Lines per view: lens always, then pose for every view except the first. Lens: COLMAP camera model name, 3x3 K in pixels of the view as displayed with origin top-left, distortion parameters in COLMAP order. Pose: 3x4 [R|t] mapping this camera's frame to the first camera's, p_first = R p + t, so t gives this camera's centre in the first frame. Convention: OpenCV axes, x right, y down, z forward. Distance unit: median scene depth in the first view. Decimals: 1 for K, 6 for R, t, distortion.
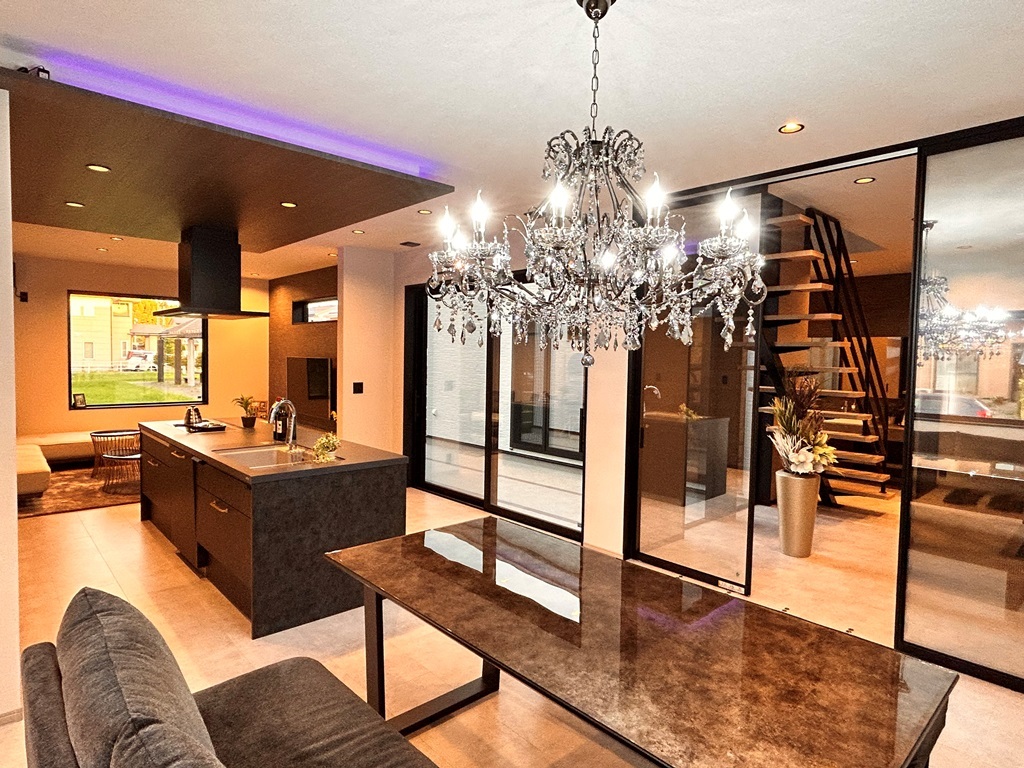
lens RADIAL K [[586.5, 0, 512.0], [0, 586.5, 384.0], [0, 0, 1]] dist [-0.005843, 0.000619]
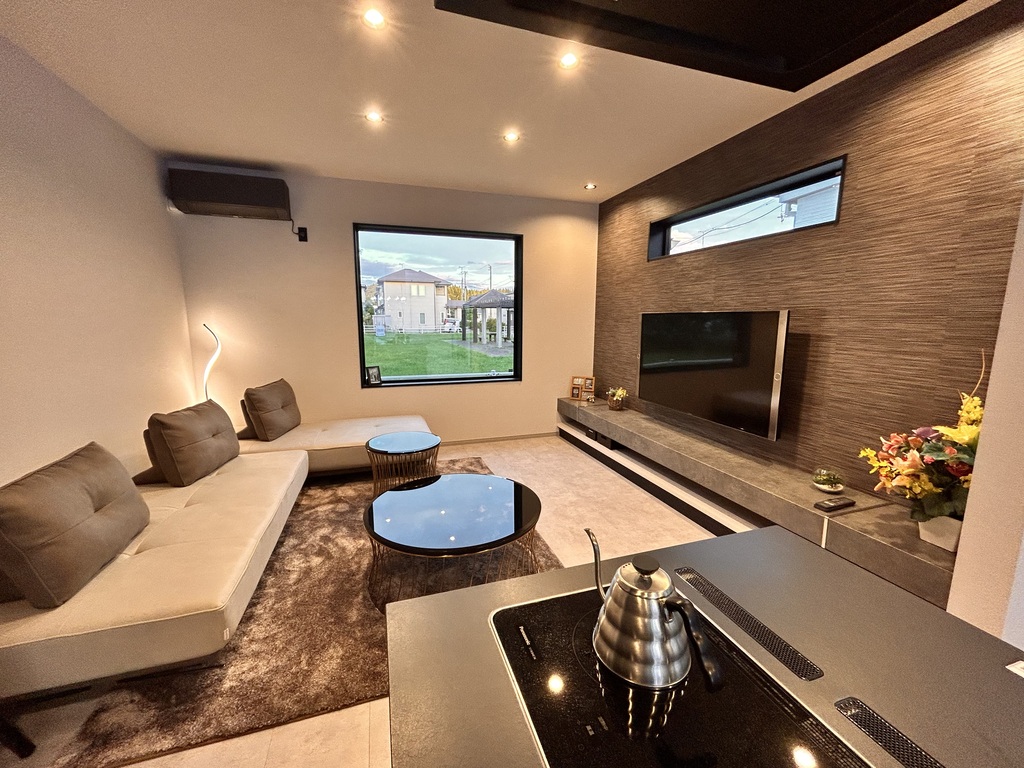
lens RADIAL K [[413.0, 0, 512.0], [0, 413.0, 384.0], [0, 0, 1]] dist [0.002946, 0.000364]
pose [[0.911152, 0.047935, -0.409272, -0.697641], [-0.005004, 0.994425, 0.105330, -0.035335], [0.412039, -0.093924, 0.906312, 1.150103]]
